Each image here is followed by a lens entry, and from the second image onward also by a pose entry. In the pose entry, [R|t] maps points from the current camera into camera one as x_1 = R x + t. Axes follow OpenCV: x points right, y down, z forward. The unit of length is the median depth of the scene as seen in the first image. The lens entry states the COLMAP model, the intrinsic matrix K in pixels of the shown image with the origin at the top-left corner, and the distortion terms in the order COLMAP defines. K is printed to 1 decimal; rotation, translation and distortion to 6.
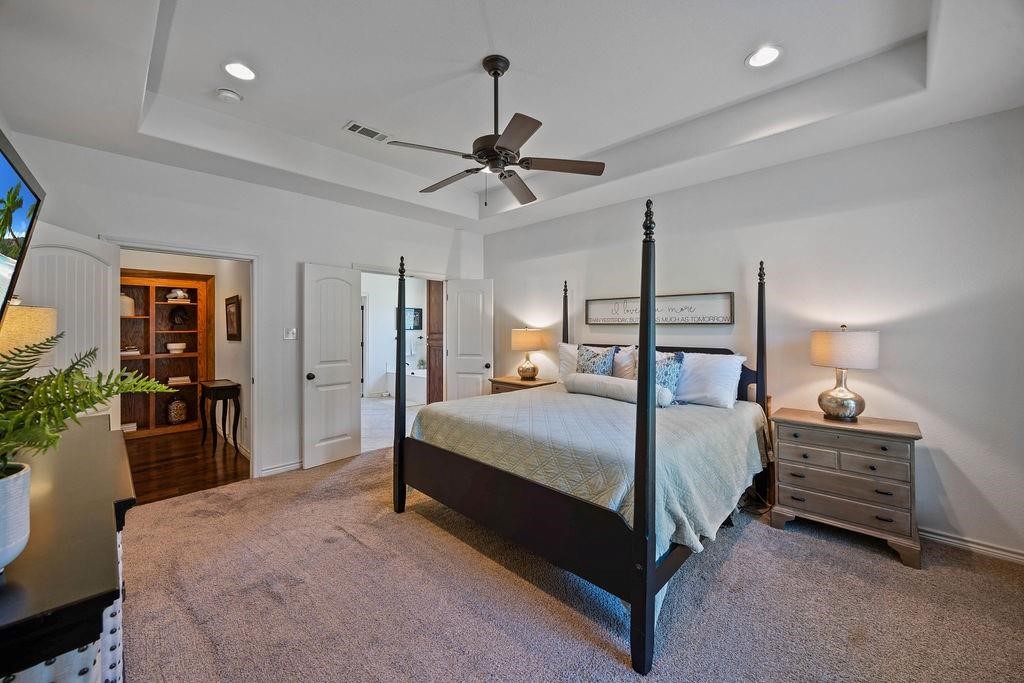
lens RADIAL K [[388.4, 0, 521.1], [0, 388.4, 342.1], [0, 0, 1]] dist [-0.000973, -0.000146]
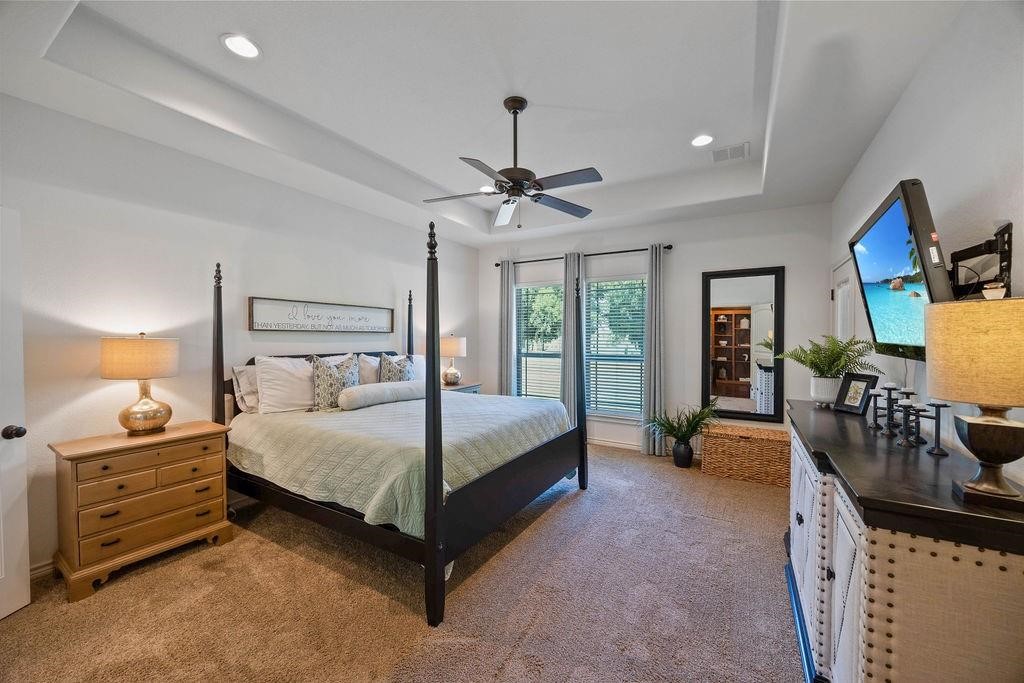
lens RADIAL K [[388.4, 0, 521.1], [0, 388.4, 342.1], [0, 0, 1]] dist [-0.000973, -0.000146]
pose [[-0.223013, -0.014490, 0.974708, -0.823613], [0.035794, 0.999093, 0.023042, -0.029153], [-0.974158, 0.040028, -0.222293, 0.850749]]
